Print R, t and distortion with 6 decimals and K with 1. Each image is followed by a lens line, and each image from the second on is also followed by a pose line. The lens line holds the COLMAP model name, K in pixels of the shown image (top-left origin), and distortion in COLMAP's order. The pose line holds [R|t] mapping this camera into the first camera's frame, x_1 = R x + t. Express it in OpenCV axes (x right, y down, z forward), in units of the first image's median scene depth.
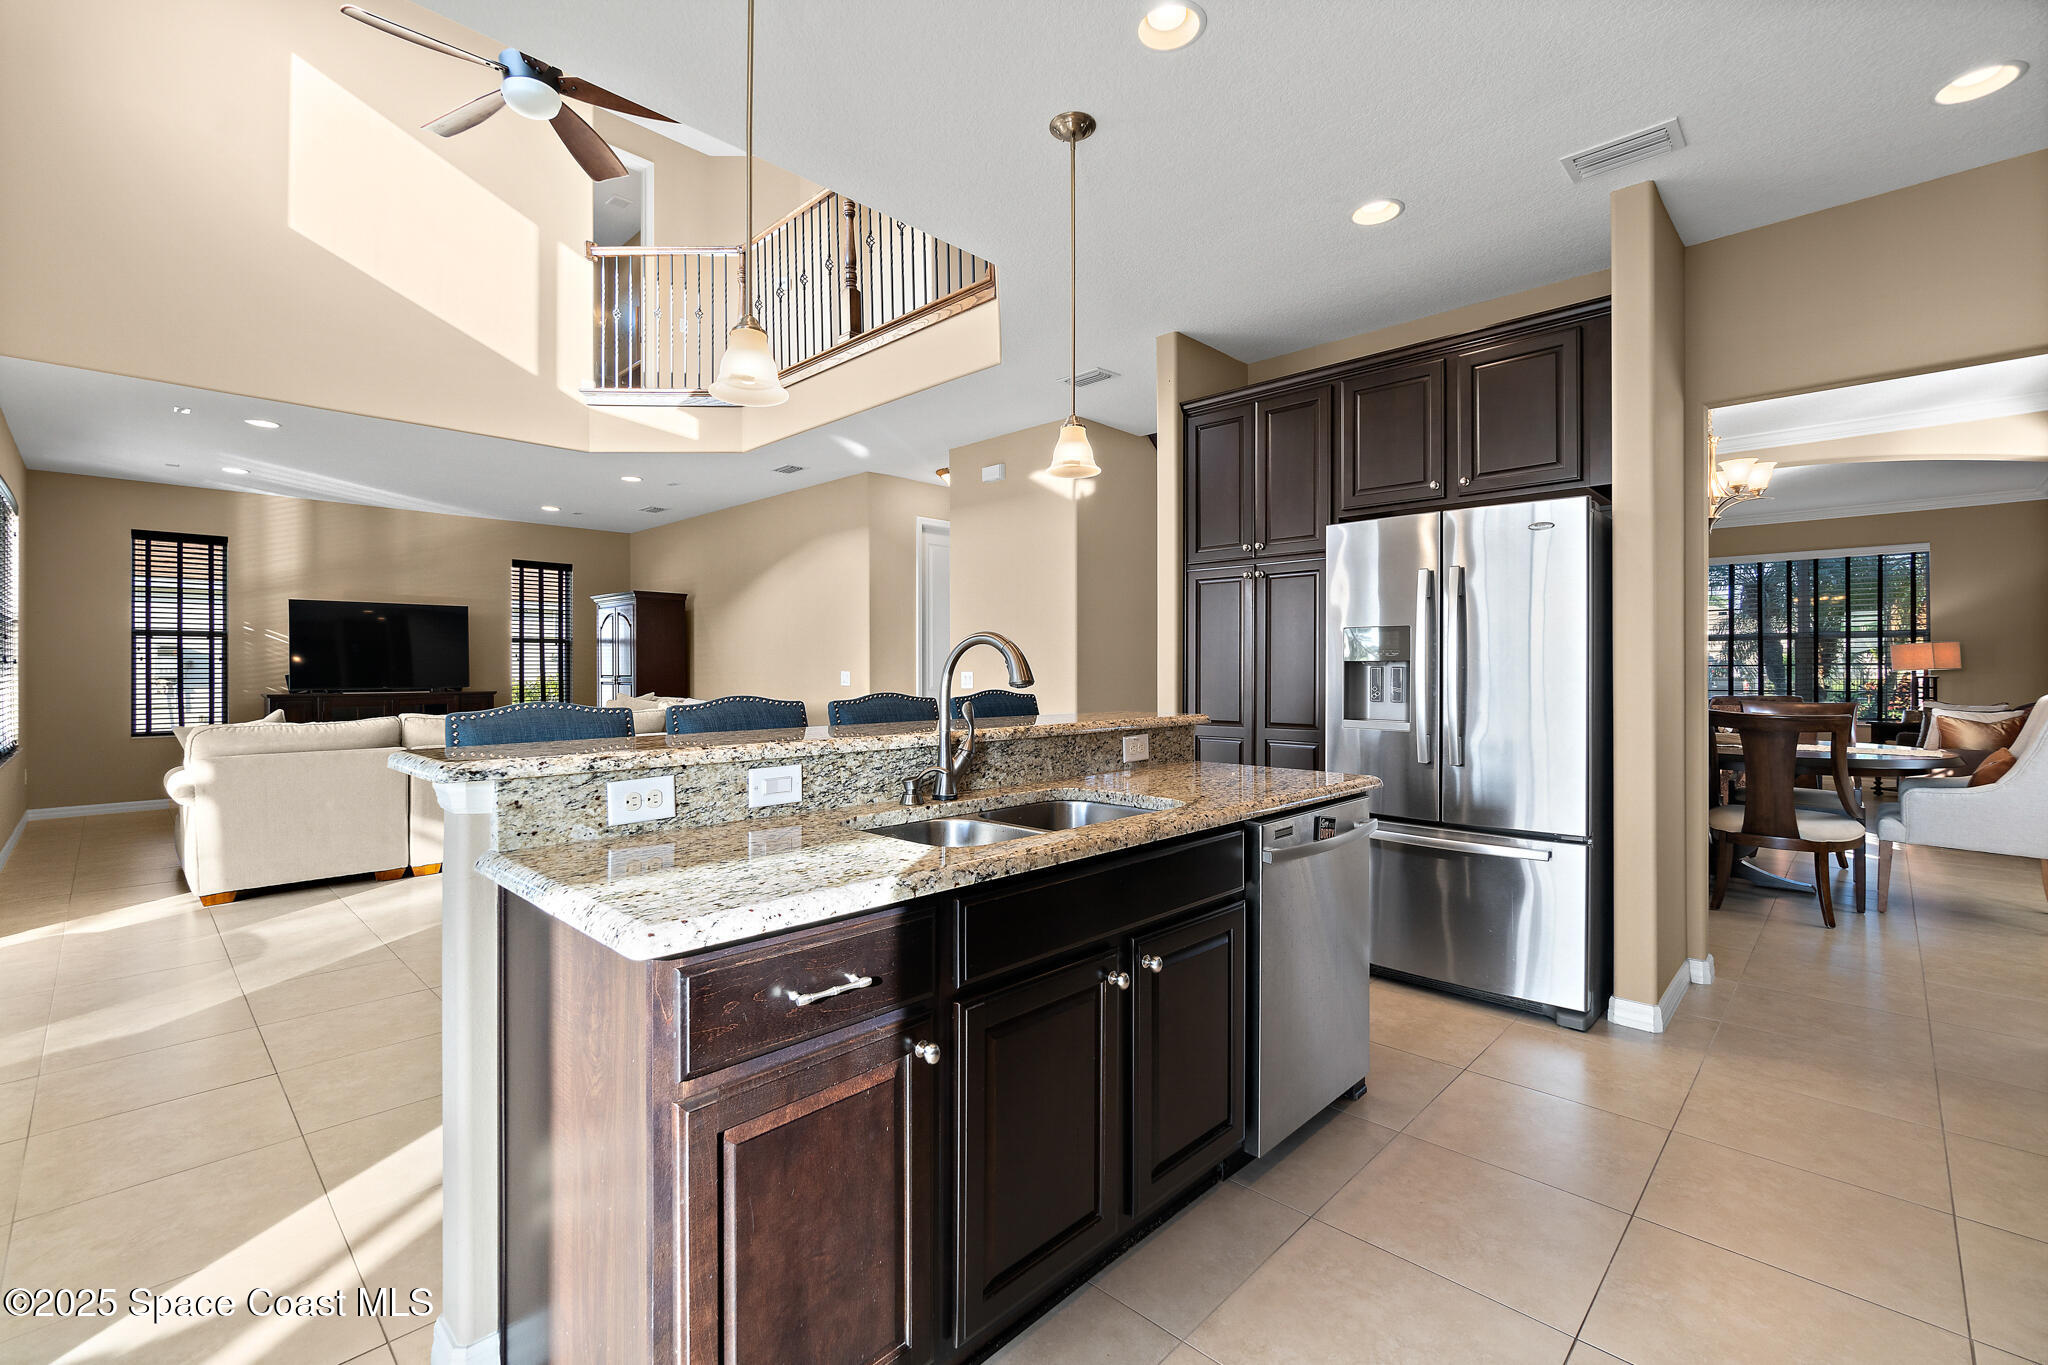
lens RADIAL K [[885.8, 0, 1001.8], [0, 885.8, 670.3], [0, 0, 1]] dist [-0.001561, 0.000425]
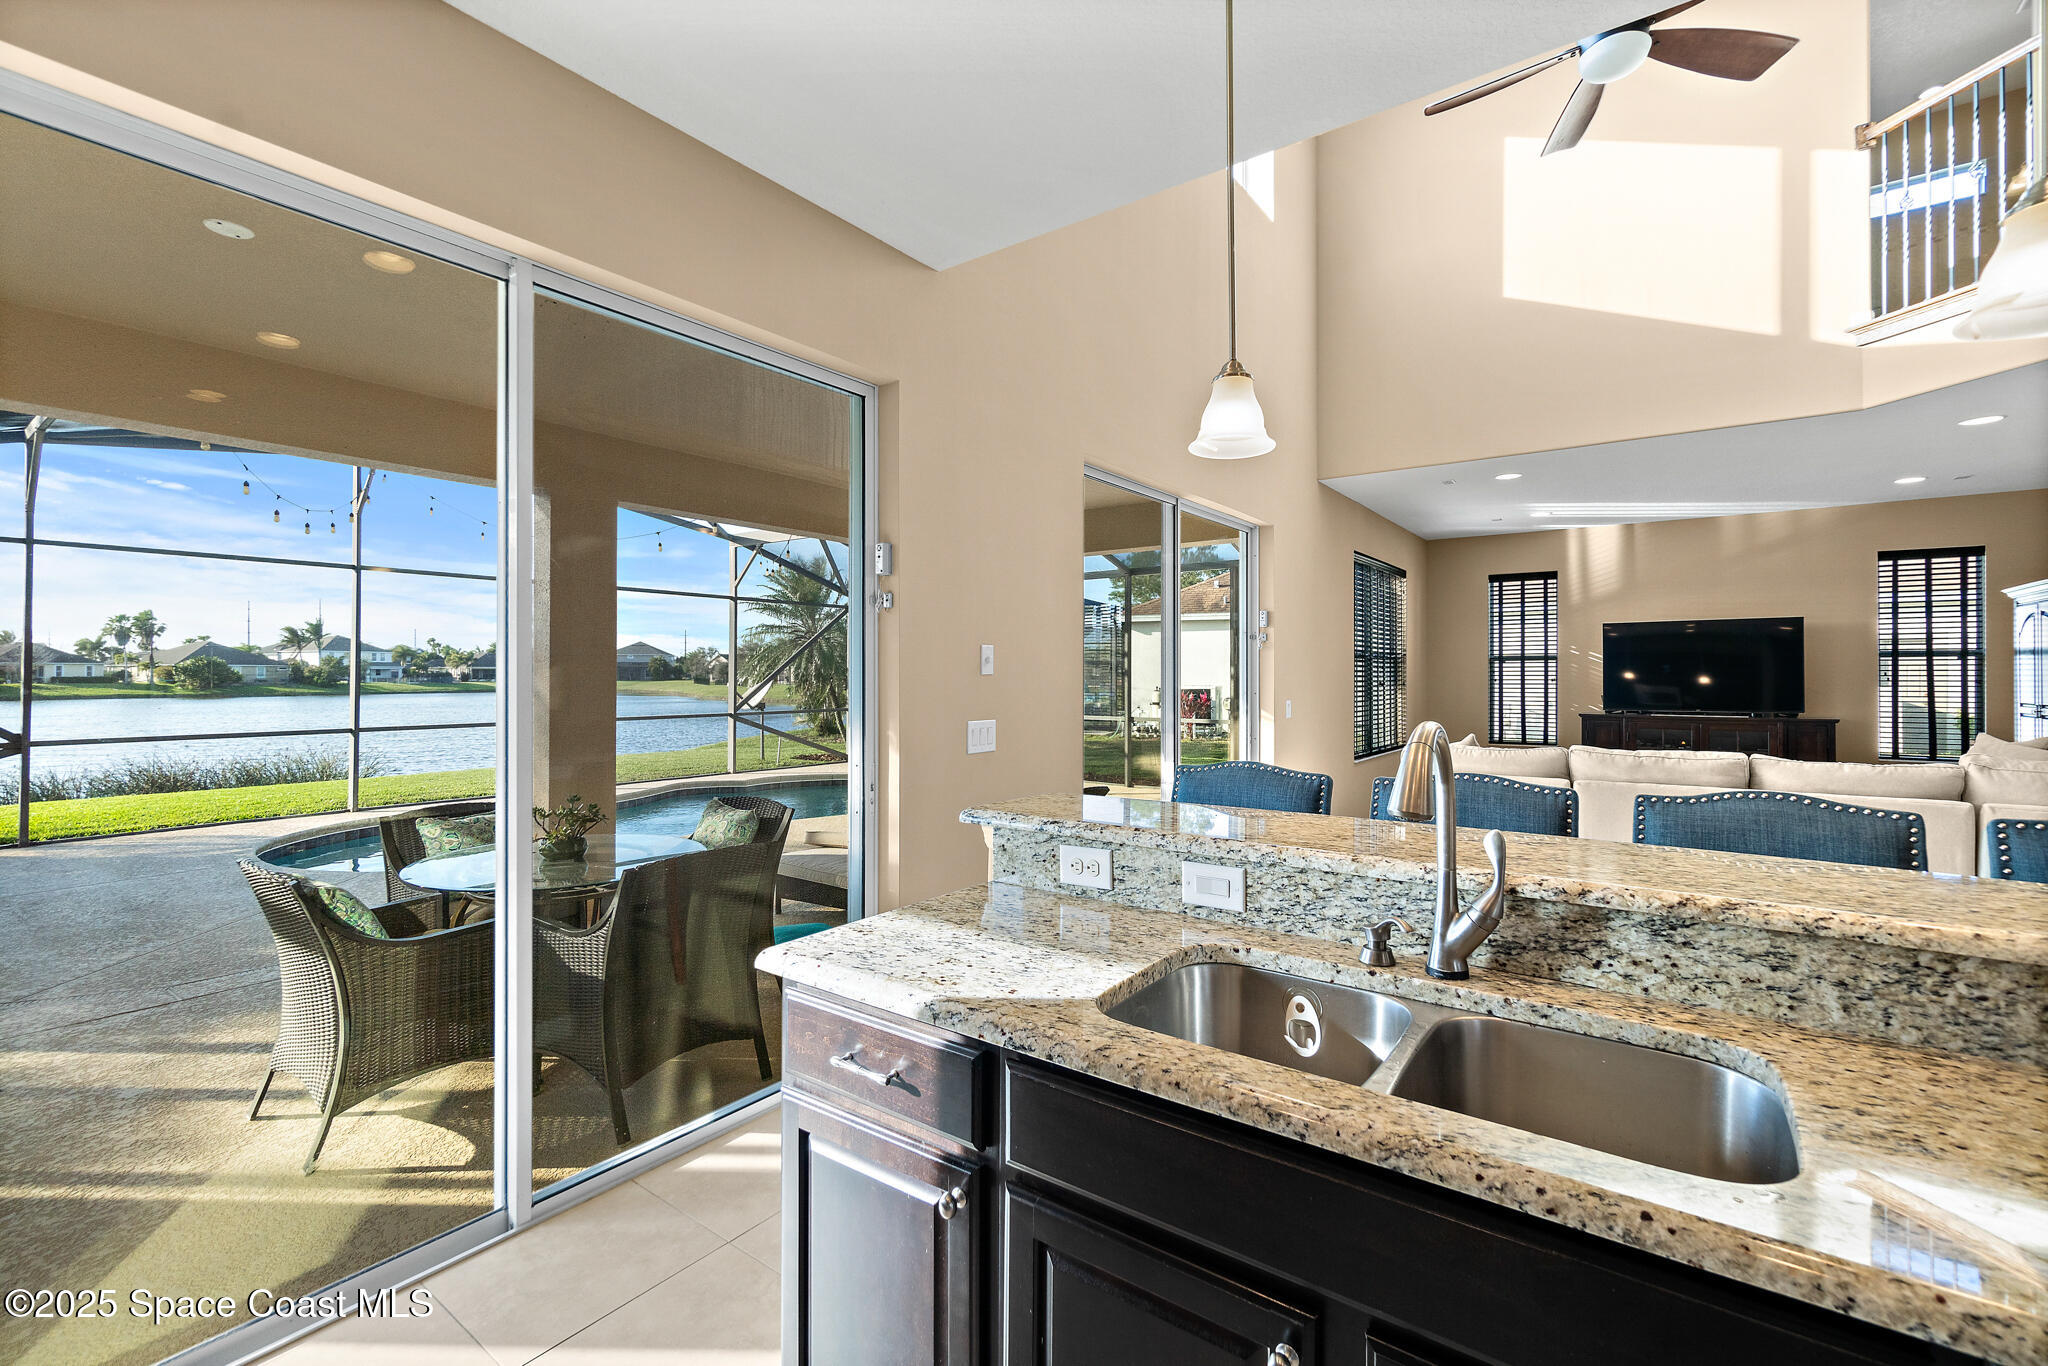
lens RADIAL K [[885.8, 0, 1001.8], [0, 885.8, 670.8], [0, 0, 1]] dist [-0.001561, 0.000425]
pose [[0.139972, -0.004753, -0.990144, 0.239639], [-0.000932, 0.999987, -0.004932, -0.032667], [0.990155, 0.001614, 0.139966, 0.266137]]
